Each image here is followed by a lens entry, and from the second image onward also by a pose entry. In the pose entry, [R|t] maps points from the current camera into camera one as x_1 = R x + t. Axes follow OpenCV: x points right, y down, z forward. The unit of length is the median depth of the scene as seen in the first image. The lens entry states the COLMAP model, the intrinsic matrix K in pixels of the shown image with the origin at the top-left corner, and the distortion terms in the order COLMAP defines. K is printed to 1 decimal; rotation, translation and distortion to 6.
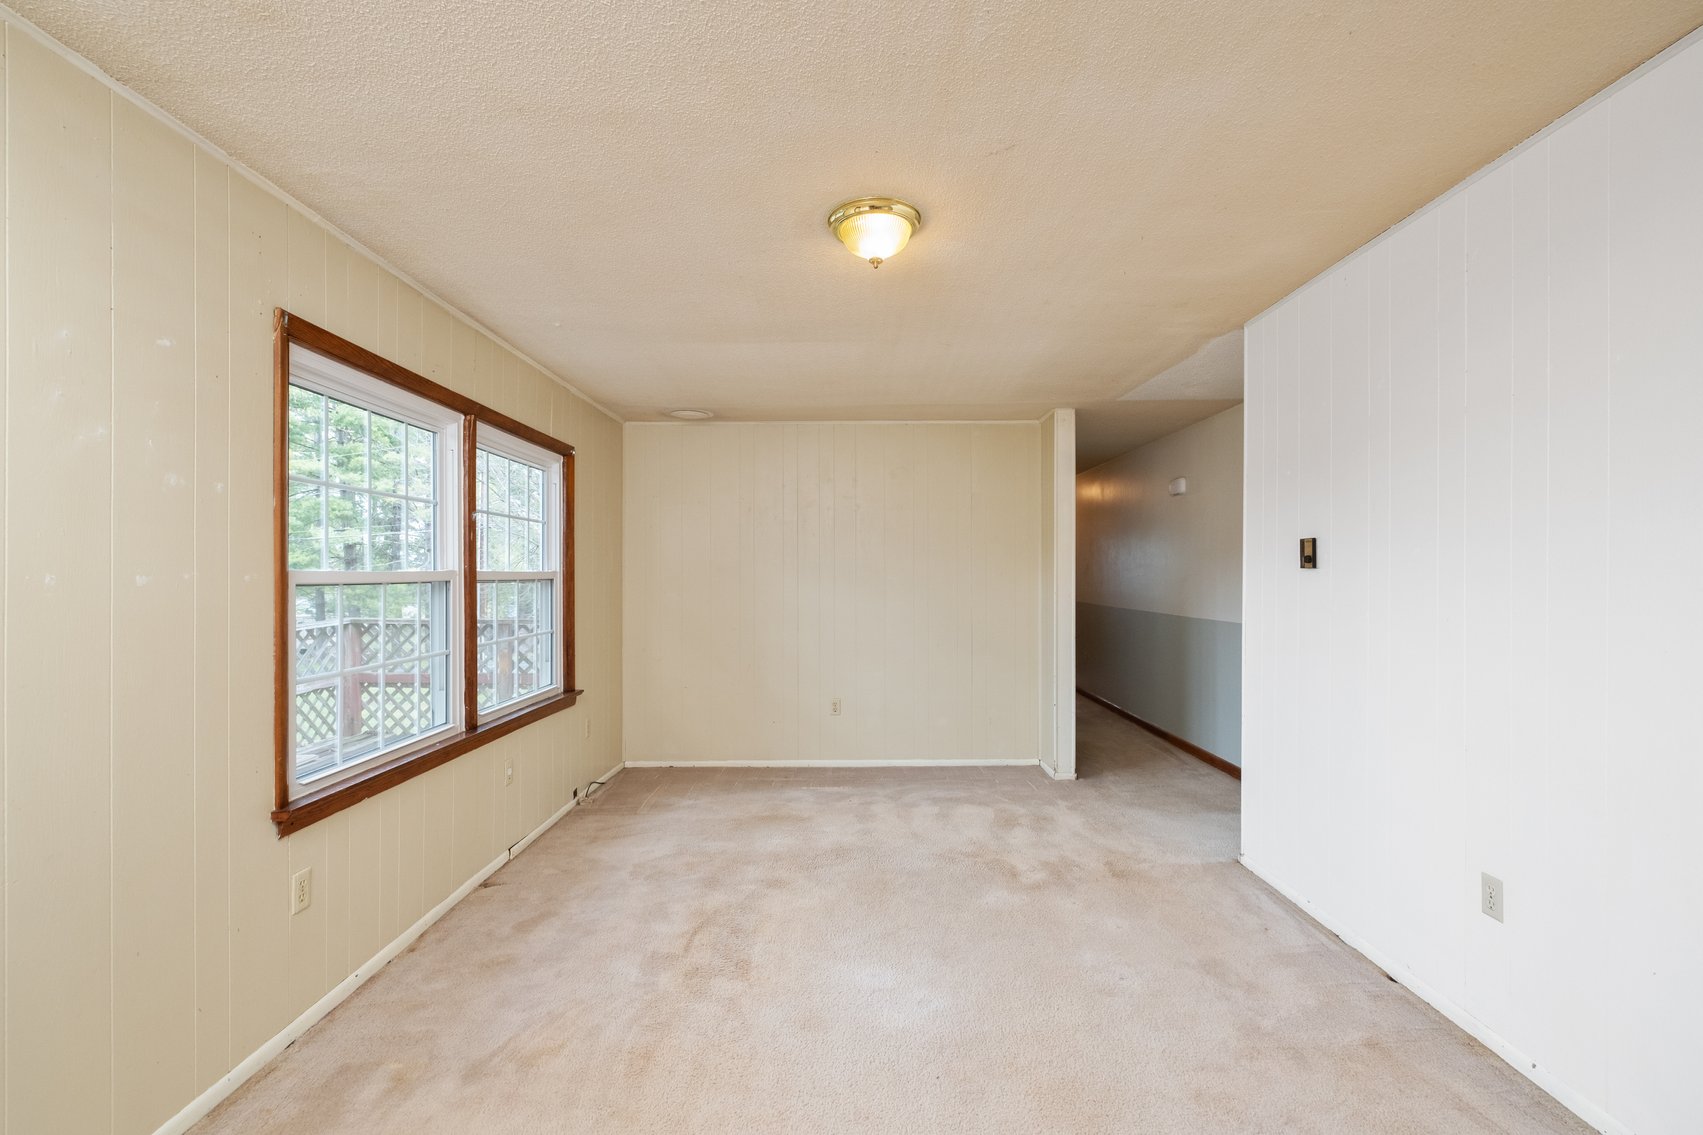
lens RADIAL K [[735.9, 0, 851.5], [0, 735.9, 567.5], [0, 0, 1]] dist [0.000115, -0.000023]
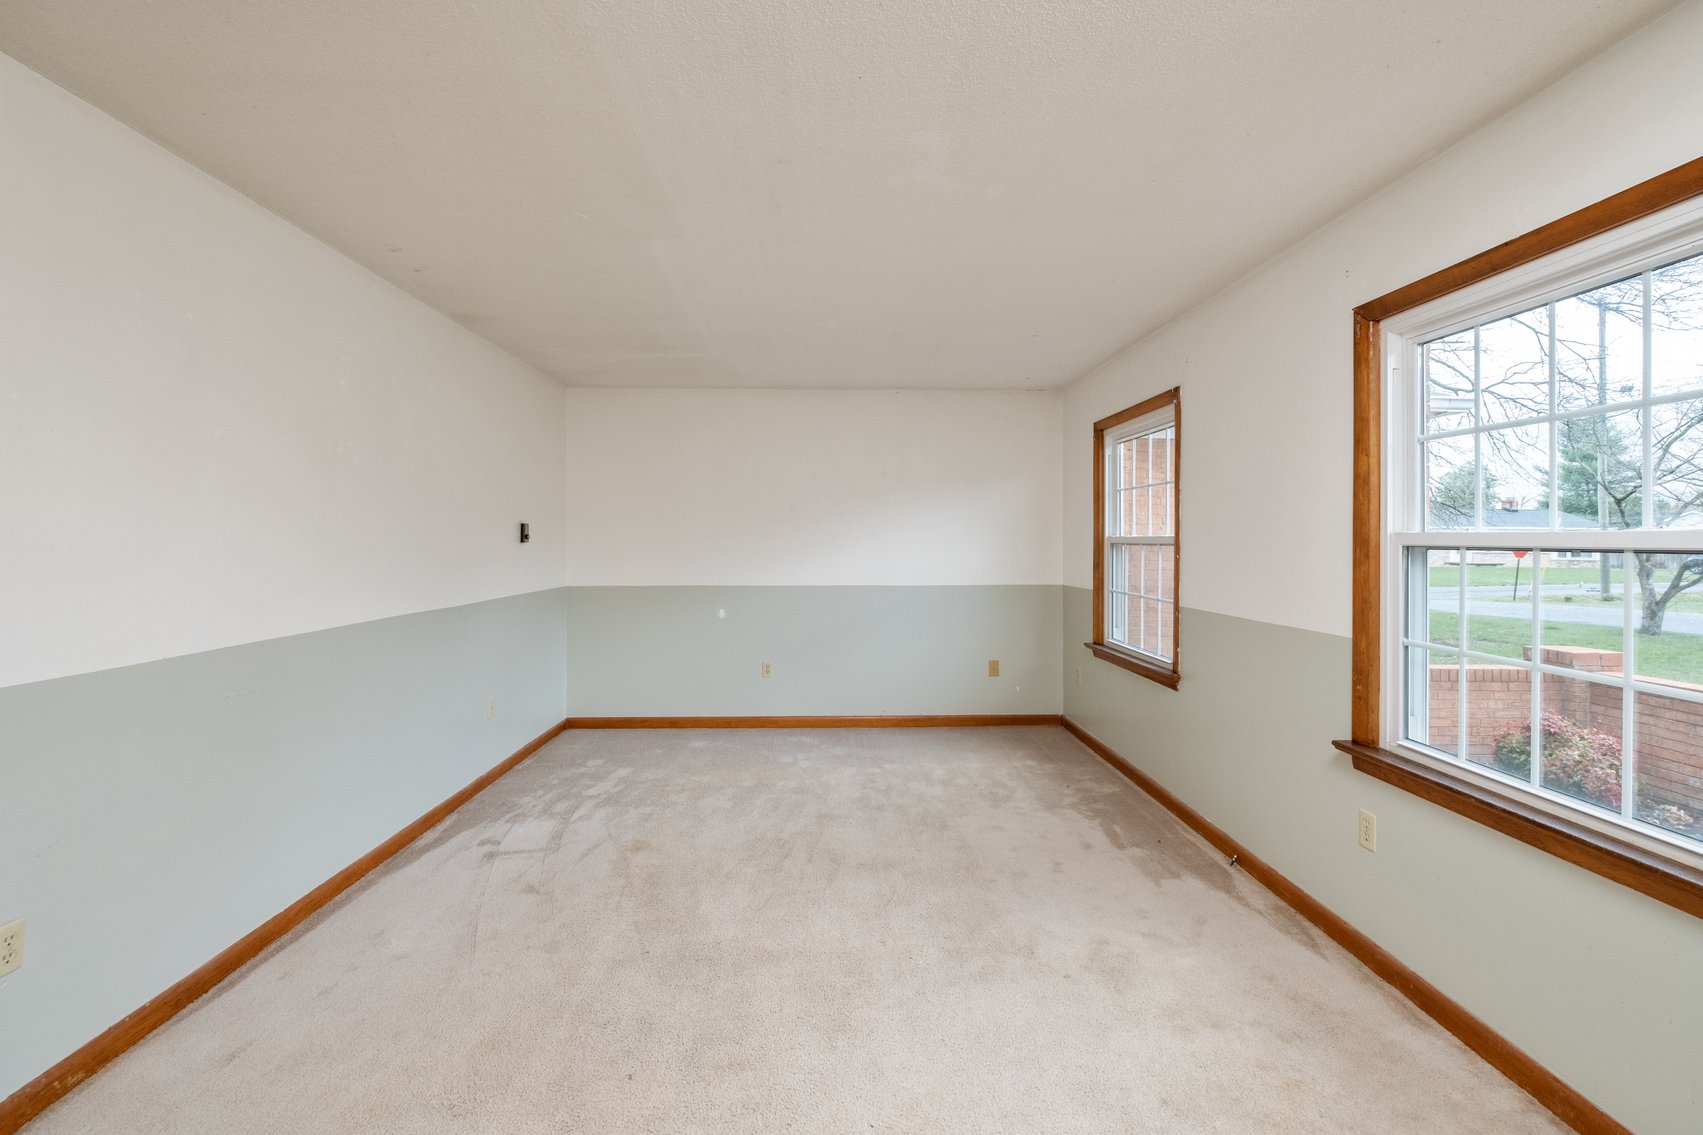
lens RADIAL K [[750.5, 0, 855.5], [0, 750.5, 562.7], [0, 0, 1]] dist [0.000861, -0.000211]
pose [[-0.999964, 0.005319, 0.006573, -0.000752], [0.005422, 0.999863, 0.015666, 0.017093], [-0.006489, 0.015701, -0.999856, 1.453287]]
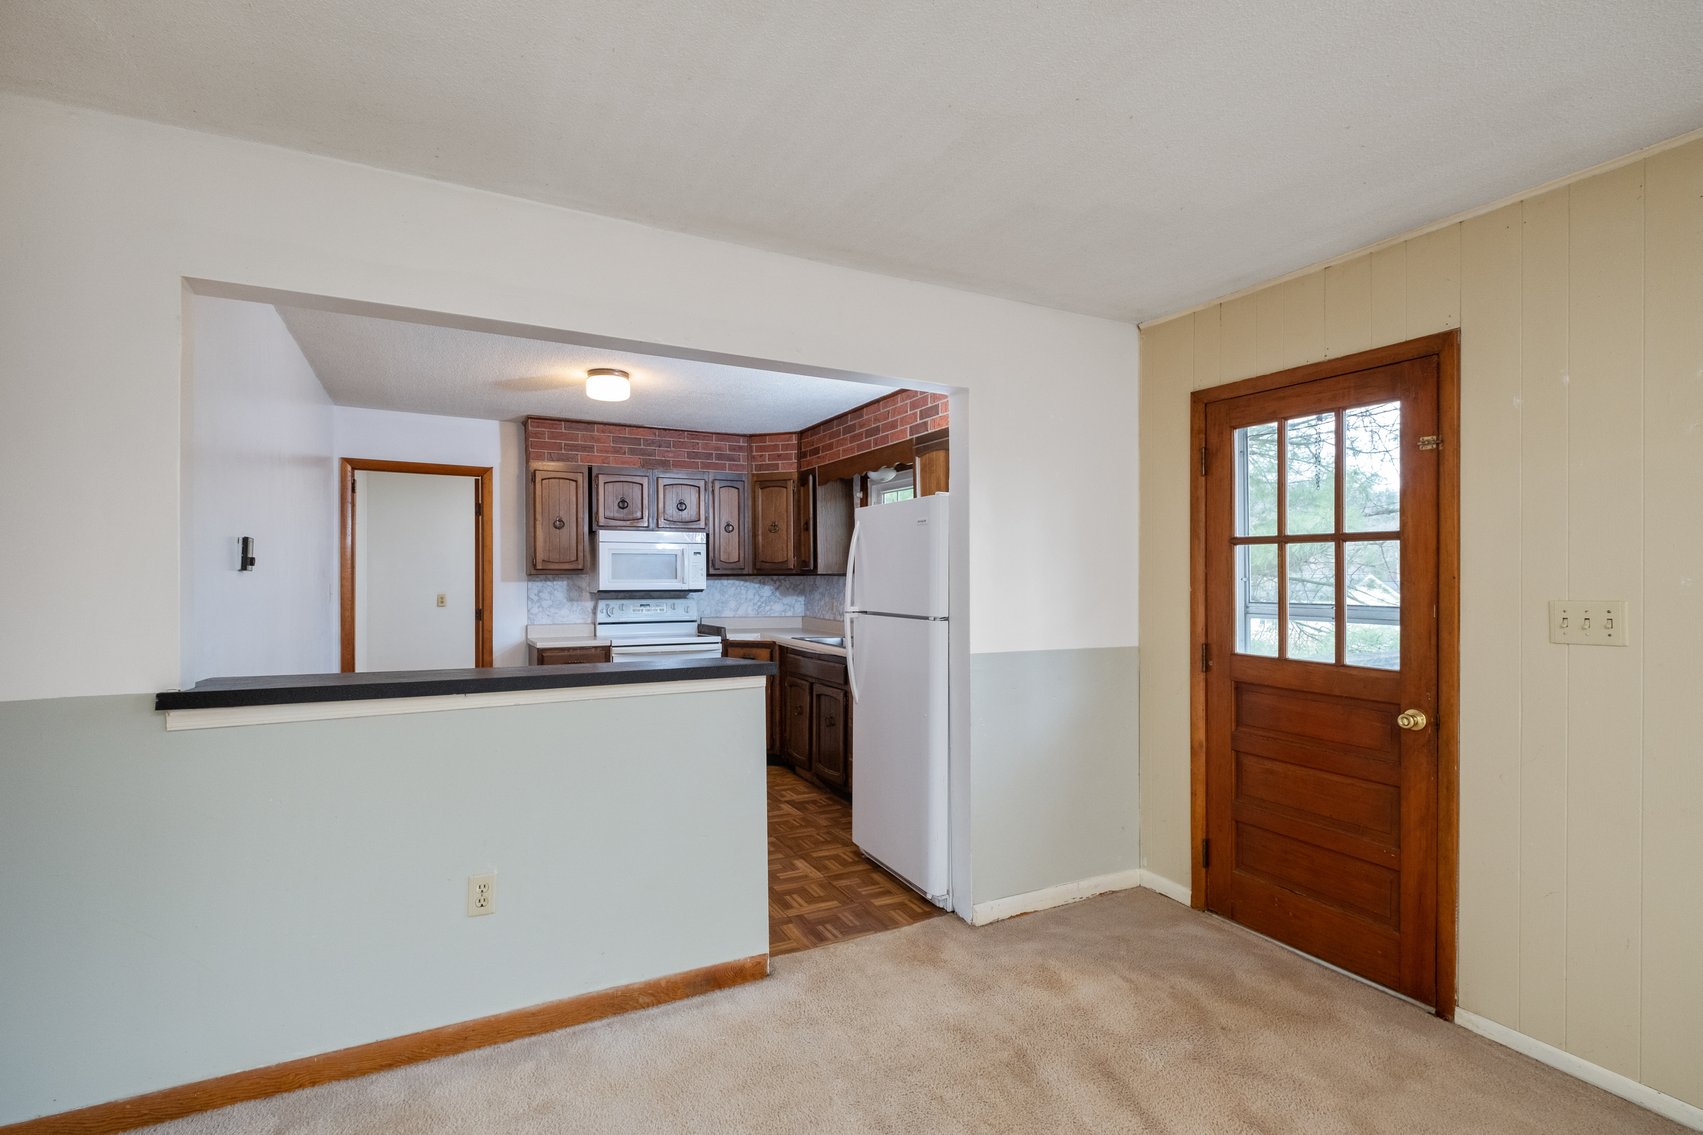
lens RADIAL K [[808.5, 0, 845.3], [0, 808.5, 573.3], [0, 0, 1]] dist [-0.002224, -0.000168]
pose [[-0.891301, 0.002107, -0.453408, 0.355991], [0.006194, 0.999952, -0.007529, 0.002840], [0.453371, -0.009519, -0.891271, 0.750971]]
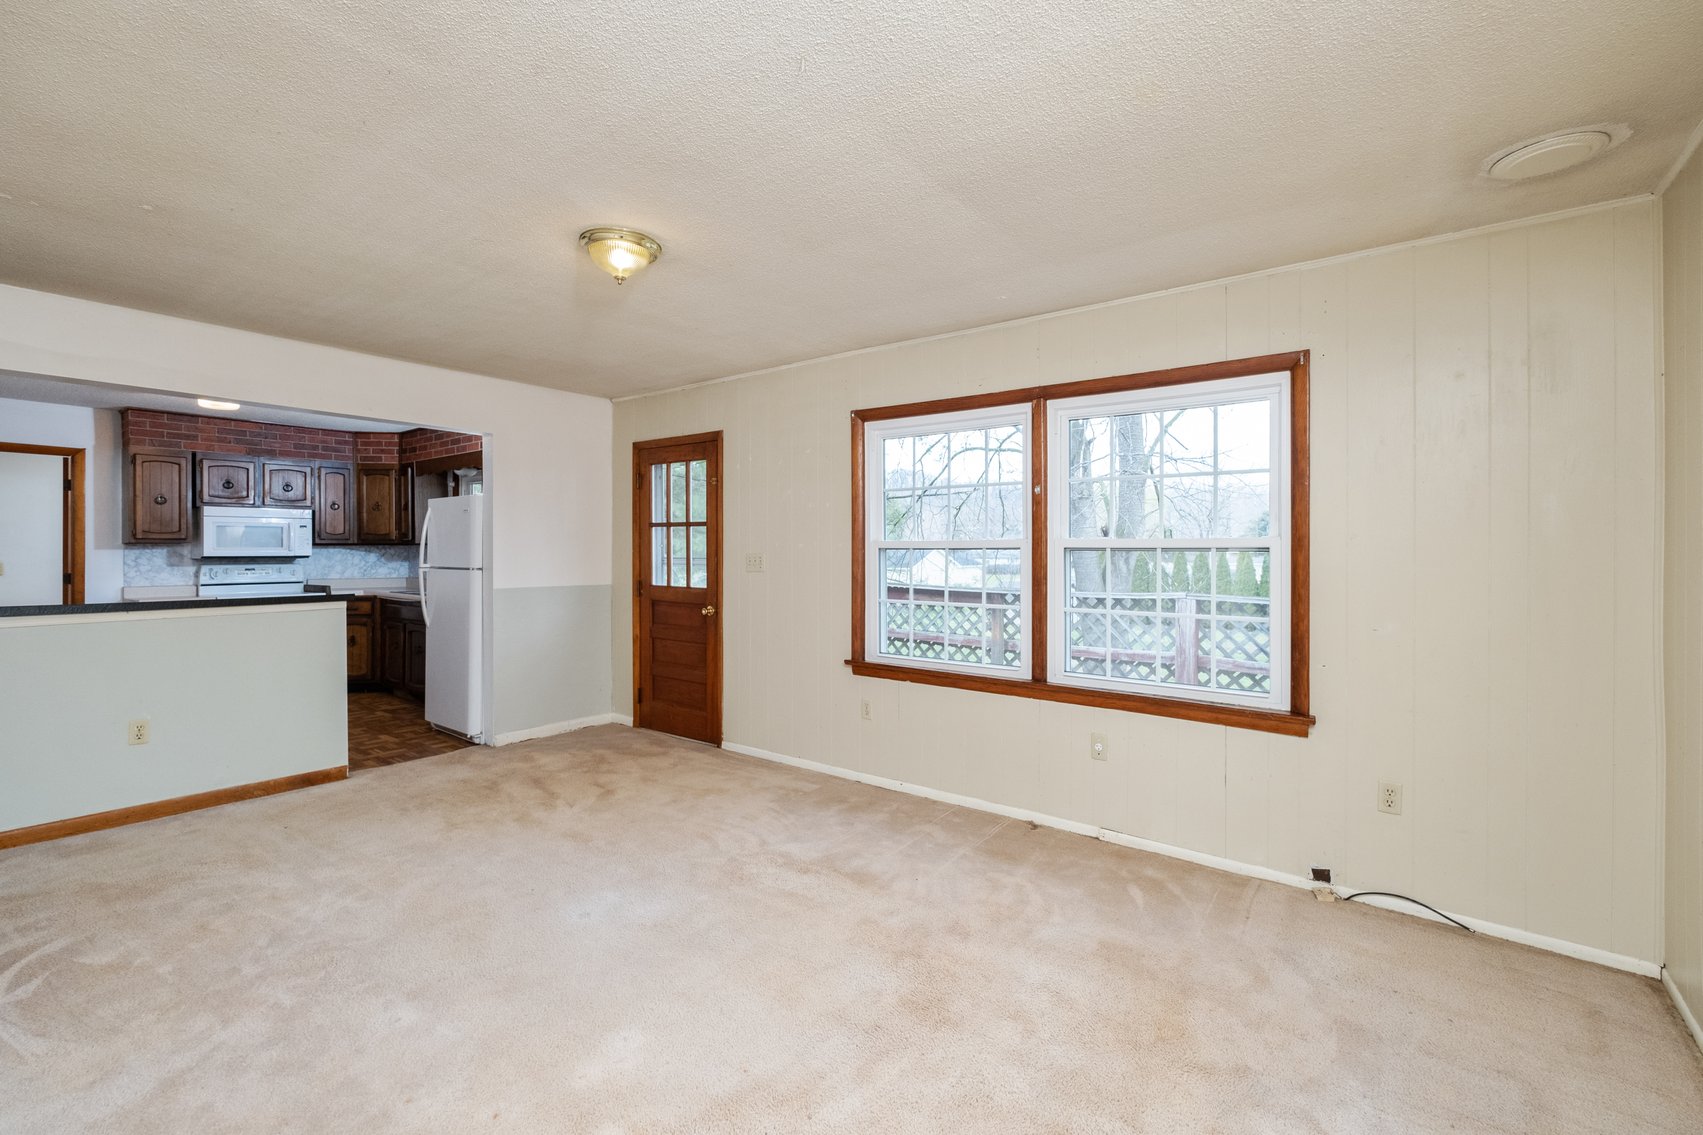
lens RADIAL K [[740.6, 0, 855.0], [0, 740.6, 545.4], [0, 0, 1]] dist [0.000843, -0.006469]
pose [[-0.604054, -0.000757, -0.796943, 0.547765], [0.007292, 0.999952, -0.006477, 0.019938], [0.796910, -0.009724, -0.604019, 1.473582]]
